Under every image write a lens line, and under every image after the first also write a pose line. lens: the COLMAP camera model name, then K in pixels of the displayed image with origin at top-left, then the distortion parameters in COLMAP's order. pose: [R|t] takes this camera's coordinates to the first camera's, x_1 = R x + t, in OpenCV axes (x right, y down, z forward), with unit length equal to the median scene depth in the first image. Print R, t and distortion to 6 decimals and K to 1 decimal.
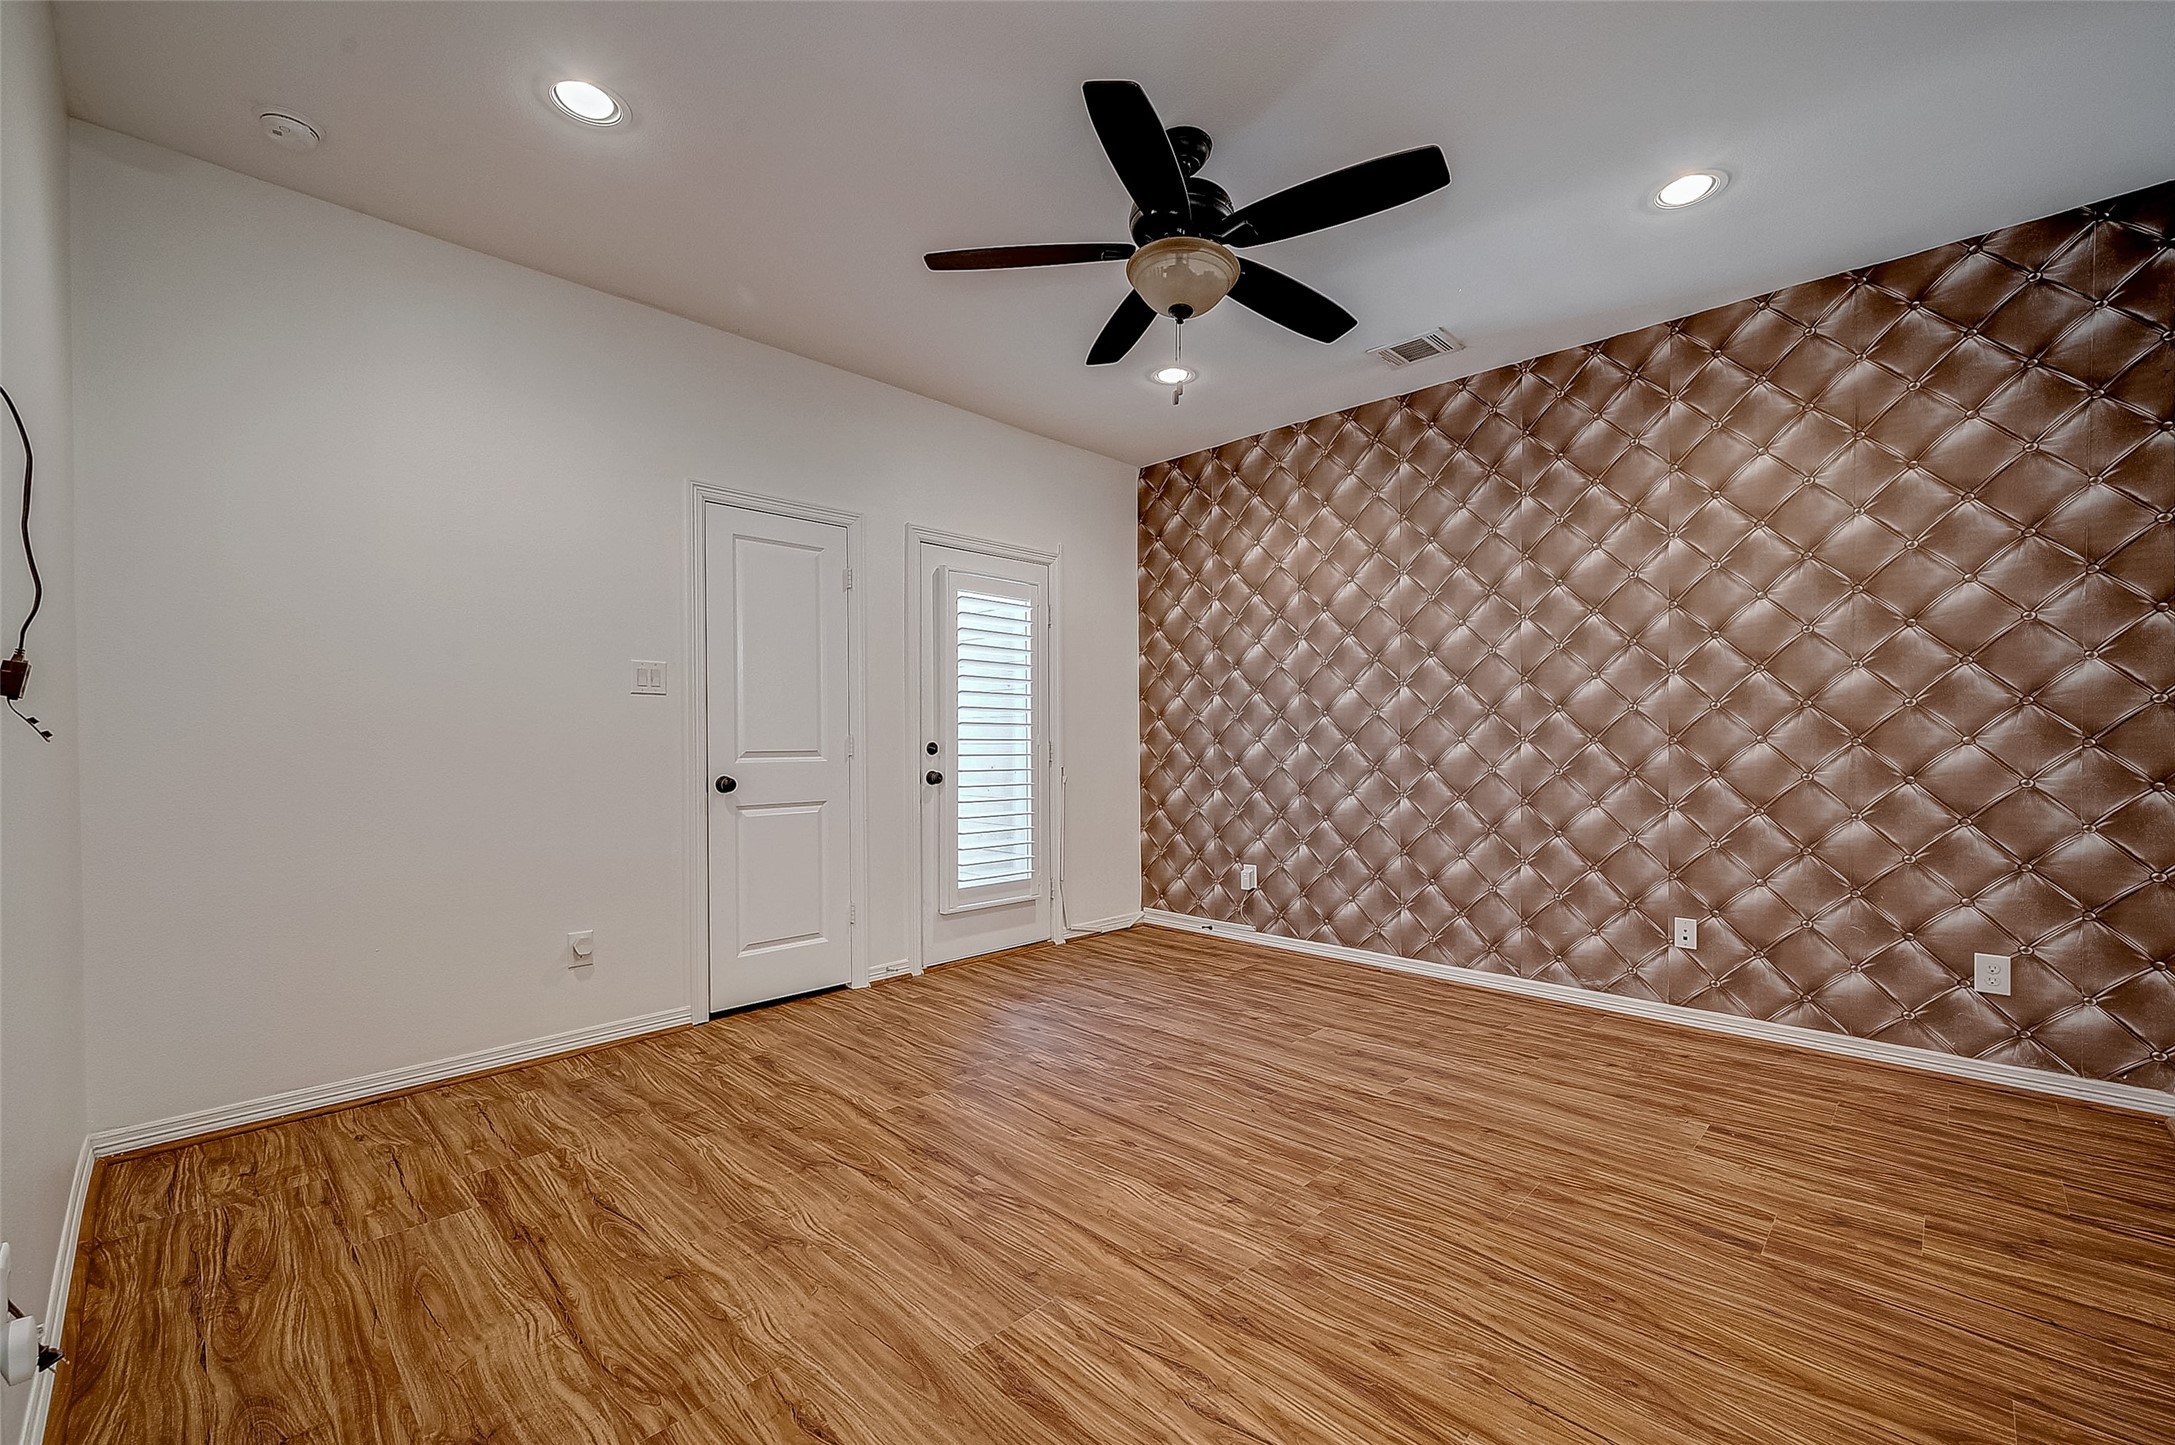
lens RADIAL K [[846.7, 0, 1019.8], [0, 846.7, 735.6], [0, 0, 1]] dist [-0.000676, 0.000010]
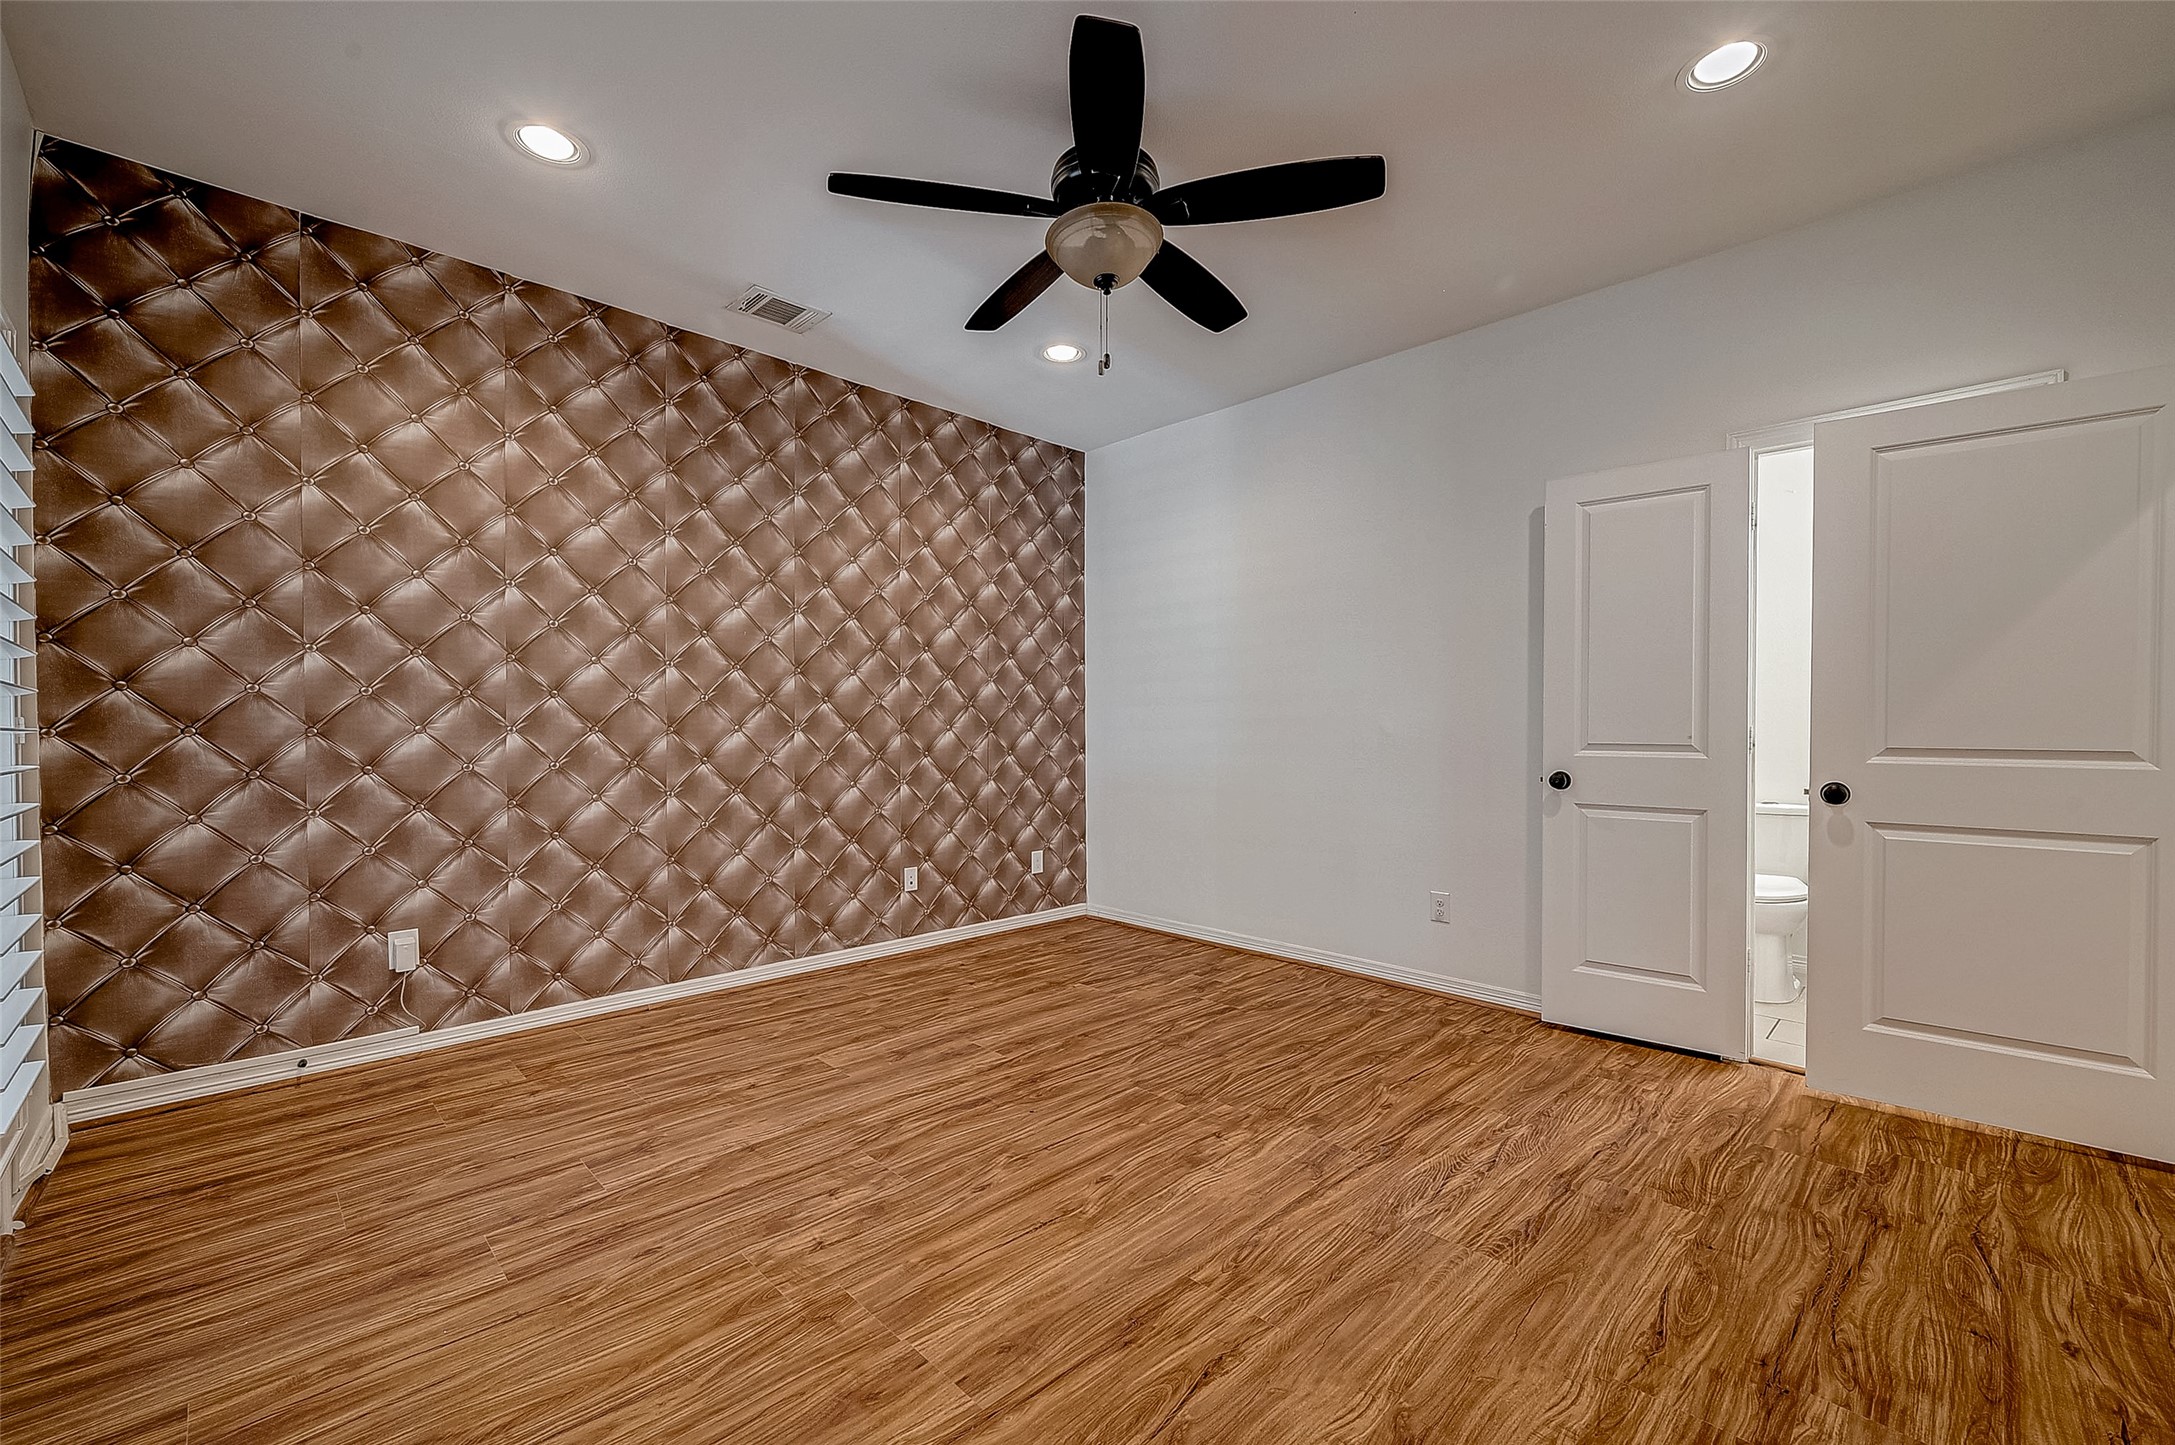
lens RADIAL K [[925.8, 0, 1087.5], [0, 925.8, 722.5], [0, 0, 1]] dist [0.001085, 0.000296]
pose [[-0.022049, 0.005417, 0.999742, -0.707031], [-0.003725, 0.999978, -0.005501, 0.002869], [-0.999750, -0.003846, -0.022028, 0.862258]]
